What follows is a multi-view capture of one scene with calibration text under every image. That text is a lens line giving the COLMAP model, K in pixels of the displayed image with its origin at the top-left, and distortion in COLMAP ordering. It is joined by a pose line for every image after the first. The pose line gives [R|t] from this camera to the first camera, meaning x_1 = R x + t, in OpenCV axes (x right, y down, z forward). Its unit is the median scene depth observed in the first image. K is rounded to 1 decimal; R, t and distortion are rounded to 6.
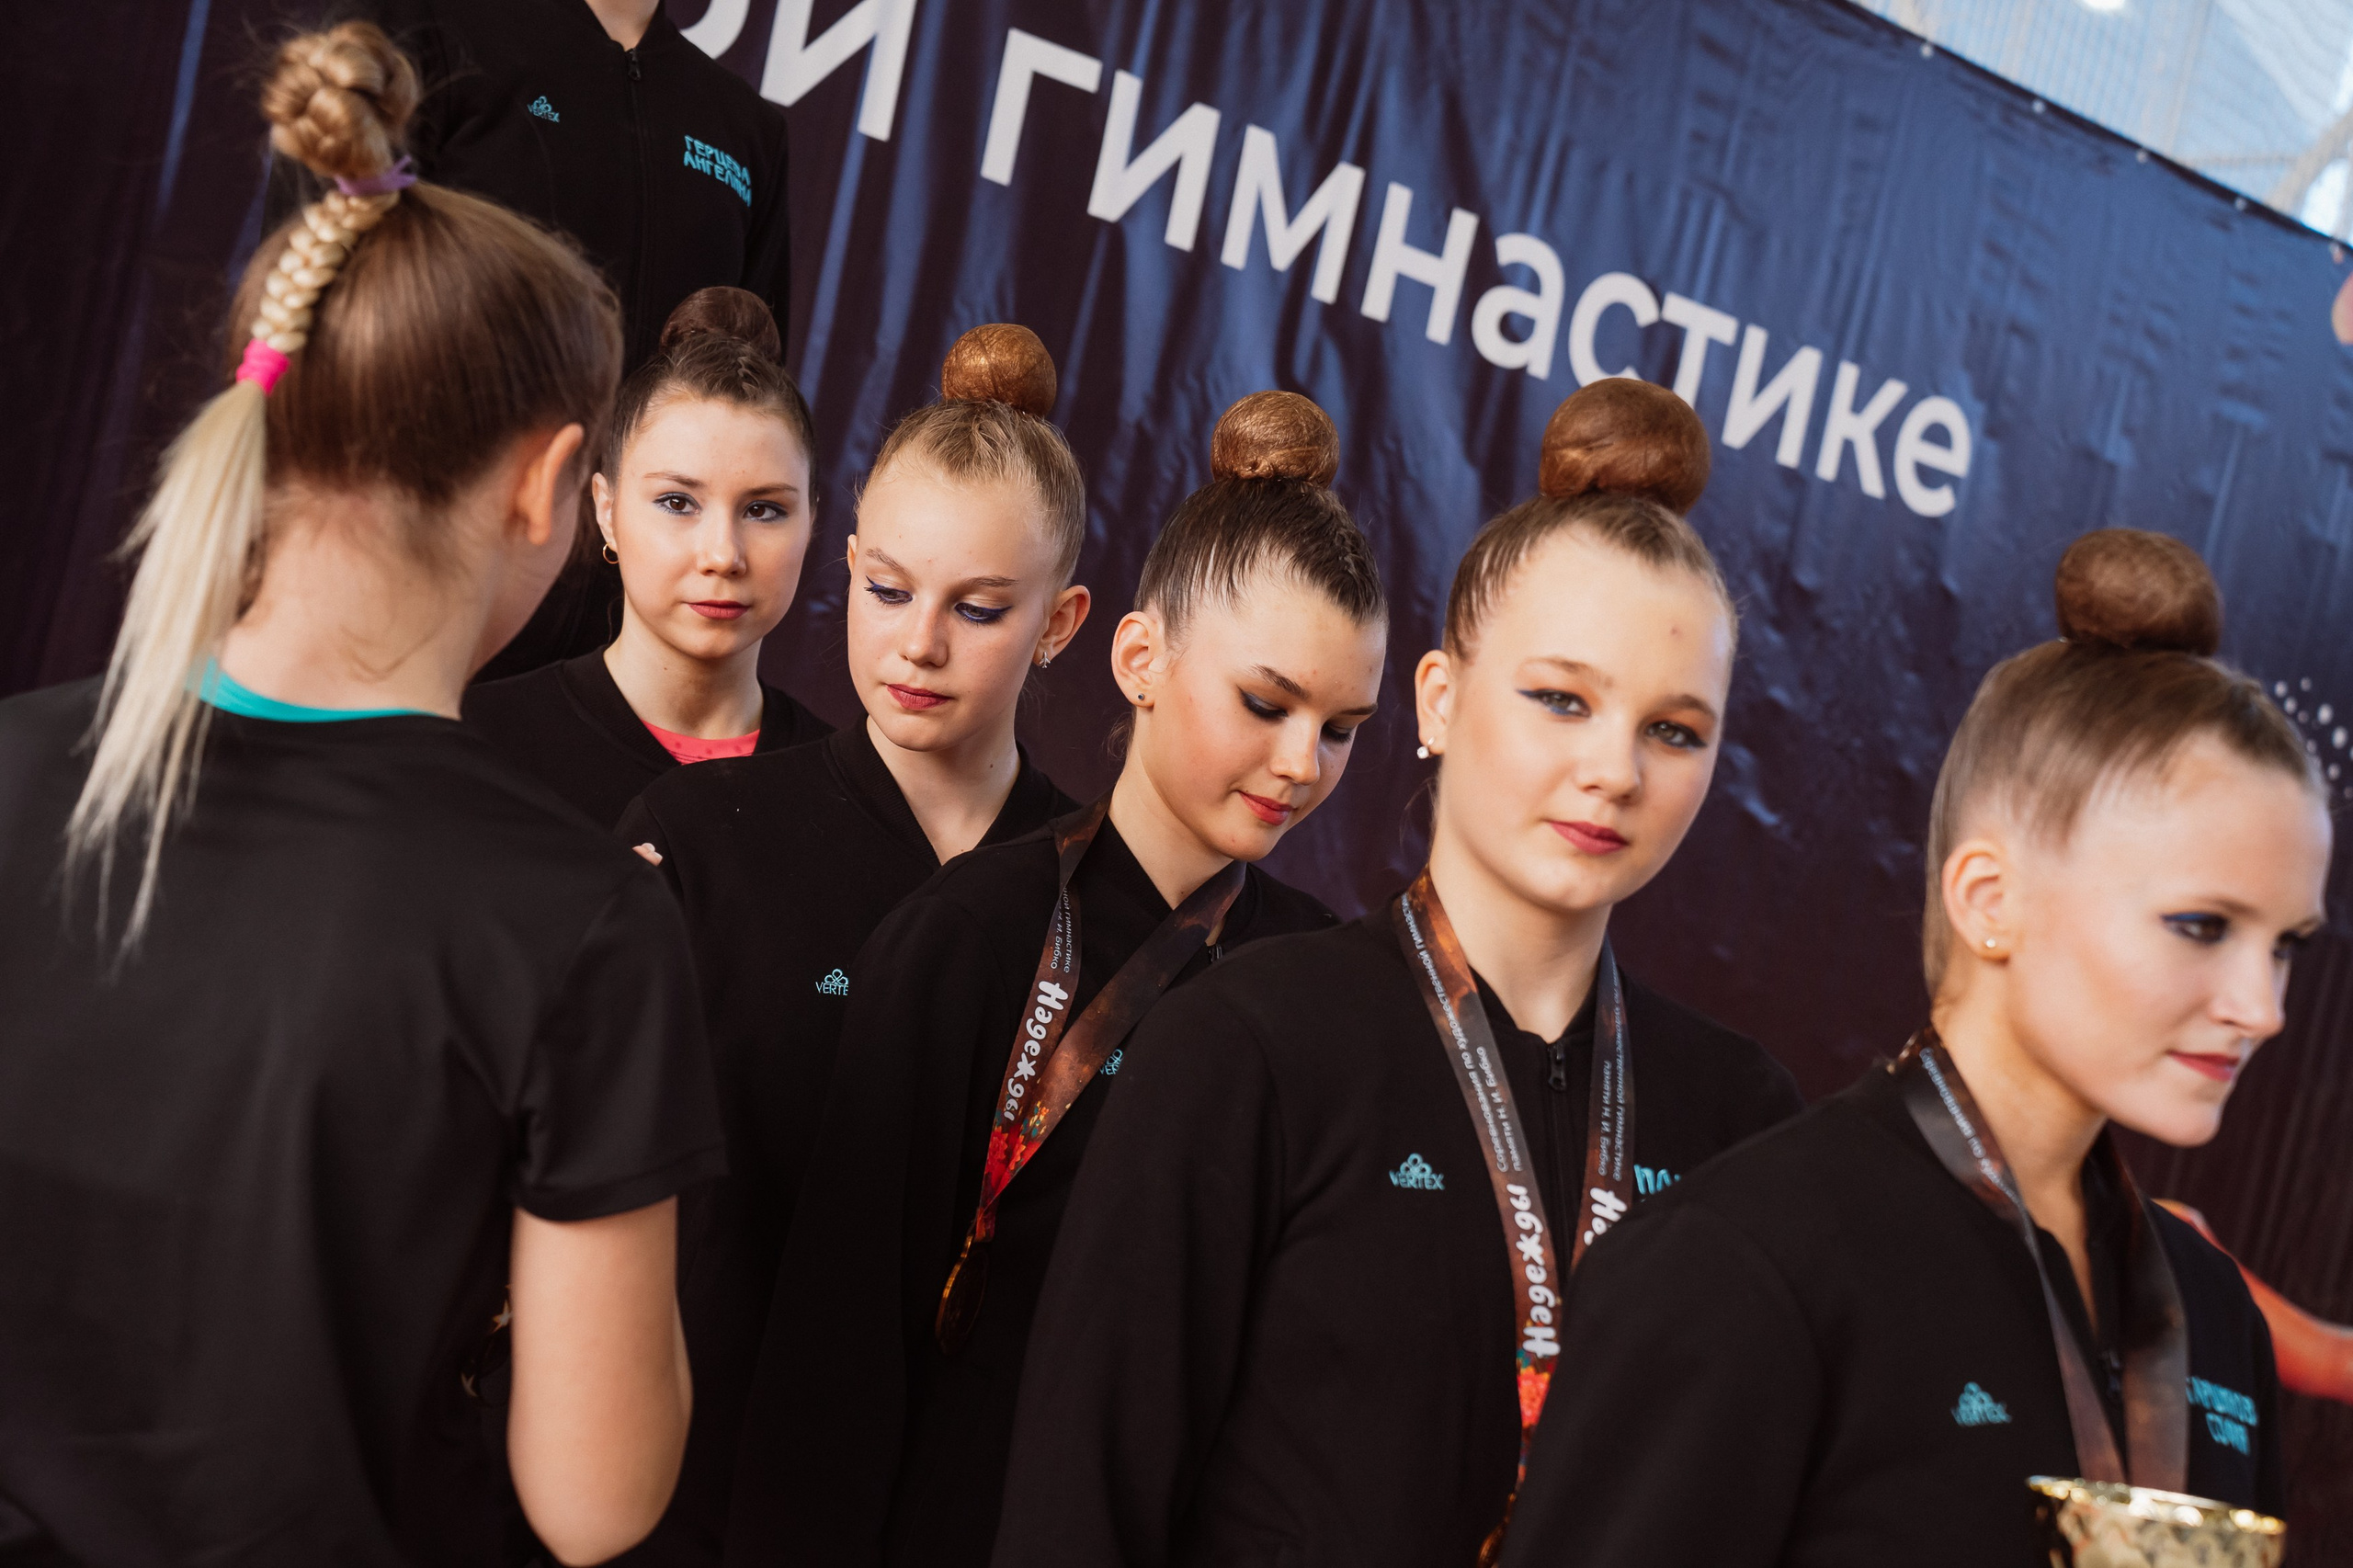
lens RADIAL K [[2936.2, 0, 1018.3], [0, 2936.2, 790.1], [0, 0, 1]] dist [0.080962, 0.476677]
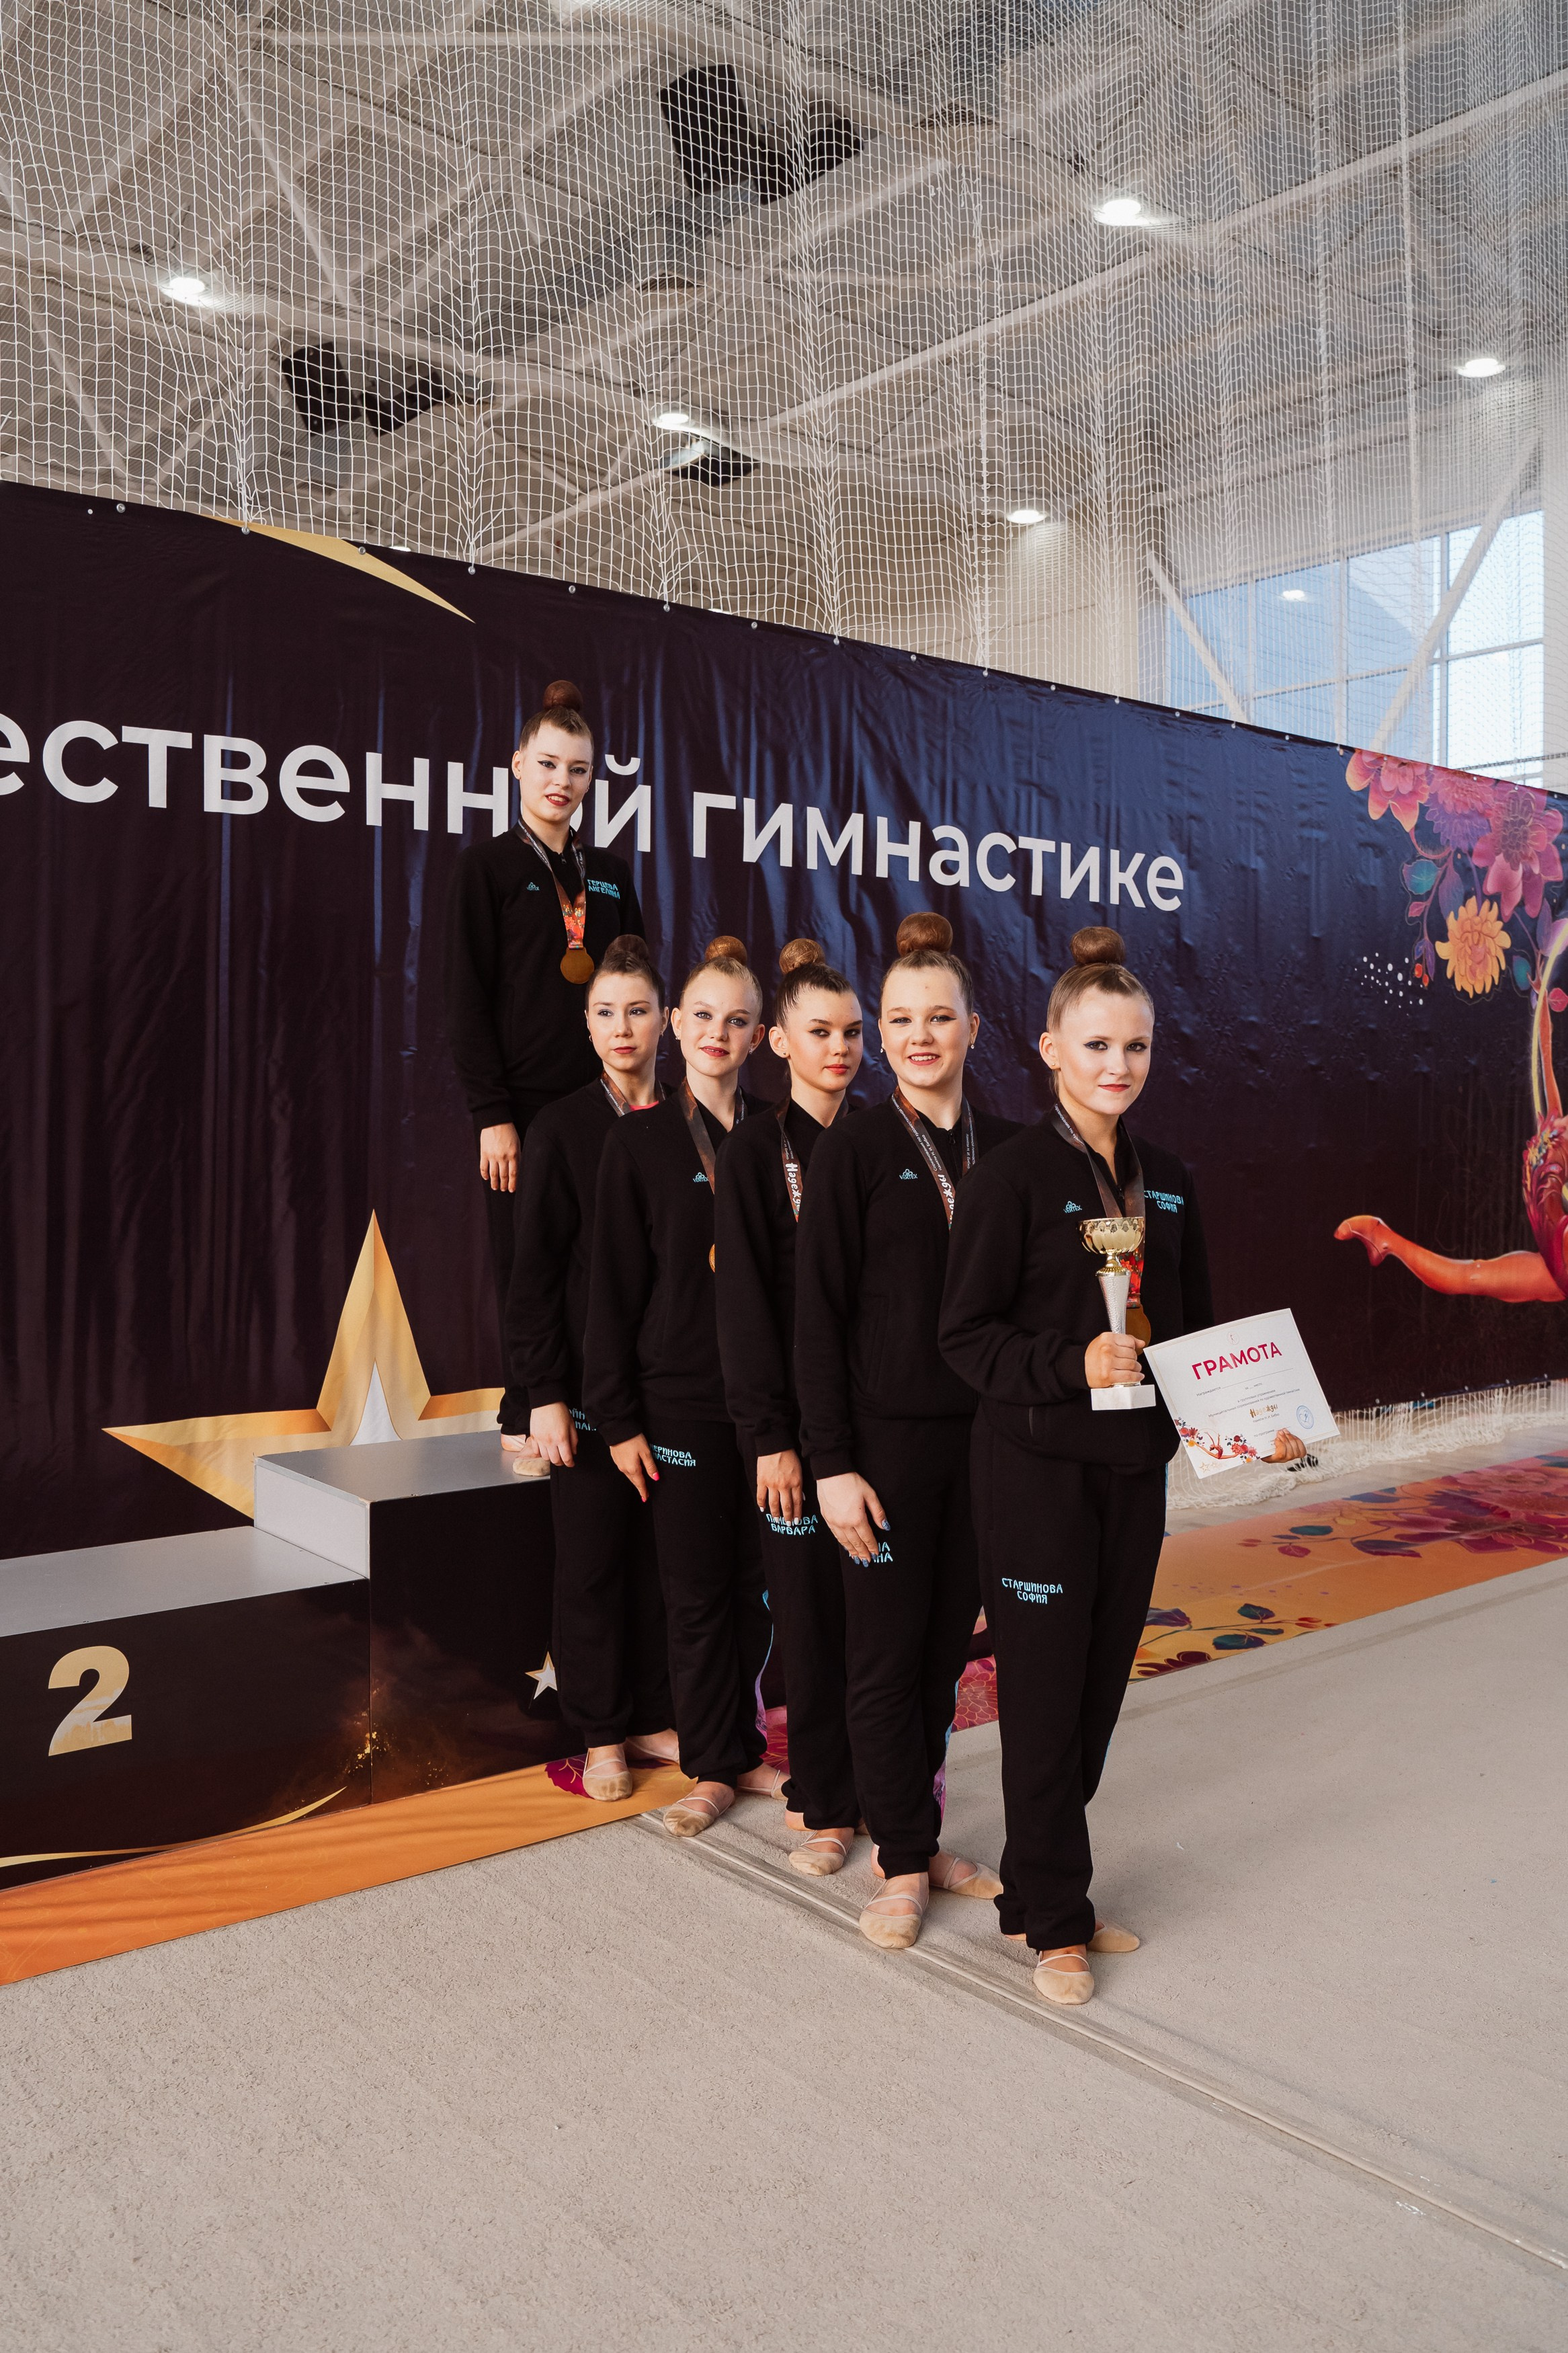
lens RADIAL K [[1944.7, 0, 780.9], [0, 1944.7, 1180.2], [0, 0, 1]] dist [-0.012153, -0.004161]
pose [[0.979101, -0.203163, -0.009316, 0.013288], [0.203180, 0.979141, 0.000964, 0.039344], [0.008925, -0.002837, 0.999956, -0.405074]]
